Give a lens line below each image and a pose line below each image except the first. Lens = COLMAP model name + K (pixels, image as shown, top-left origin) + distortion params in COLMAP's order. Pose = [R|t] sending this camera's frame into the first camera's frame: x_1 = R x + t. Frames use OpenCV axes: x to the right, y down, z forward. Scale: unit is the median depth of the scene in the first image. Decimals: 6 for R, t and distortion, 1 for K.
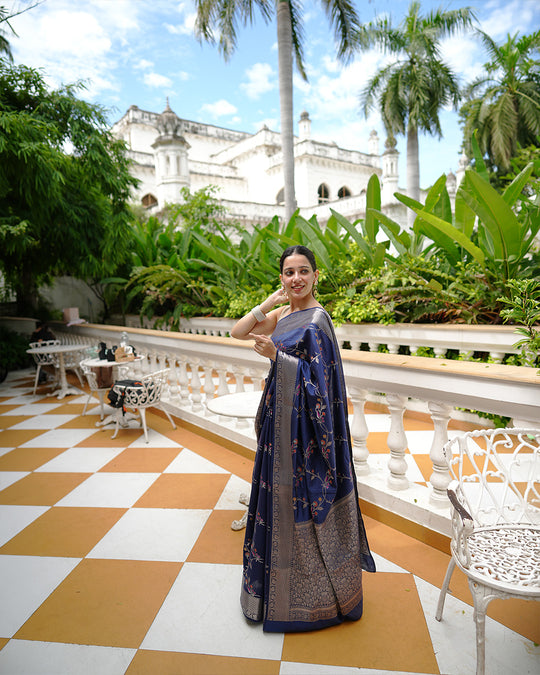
lens RADIAL K [[455.8, 0, 270.0], [0, 455.8, 337.5], [0, 0, 1]] dist [-0.018093, 0.002143]
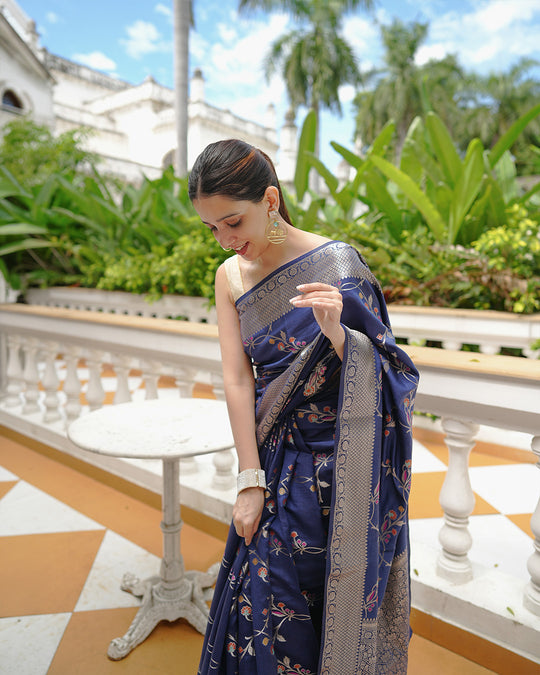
lens RADIAL K [[483.8, 0, 290.8], [0, 483.8, 312.1], [0, 0, 1]] dist [-0.005522, 0.000721]
pose [[0.957656, 0.033536, 0.285956, -0.017001], [-0.027789, 0.999322, -0.024133, 0.004076], [-0.286571, 0.015165, 0.957939, 0.116965]]
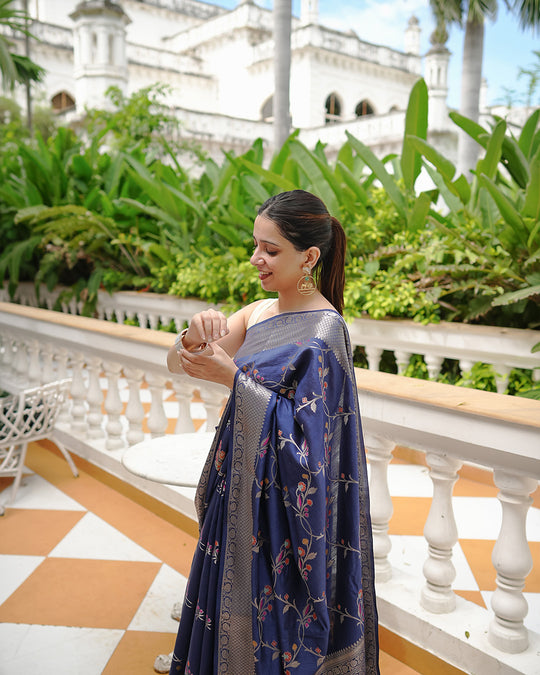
lens RADIAL K [[685.9, 0, 270.4], [0, 685.9, 336.7], [0, 0, 1]] dist [-0.010176, -0.012714]
pose [[0.997775, 0.049893, 0.044216, 0.001253], [-0.050804, 0.998514, 0.019724, -0.010322], [-0.043166, -0.021927, 0.998827, 0.037940]]
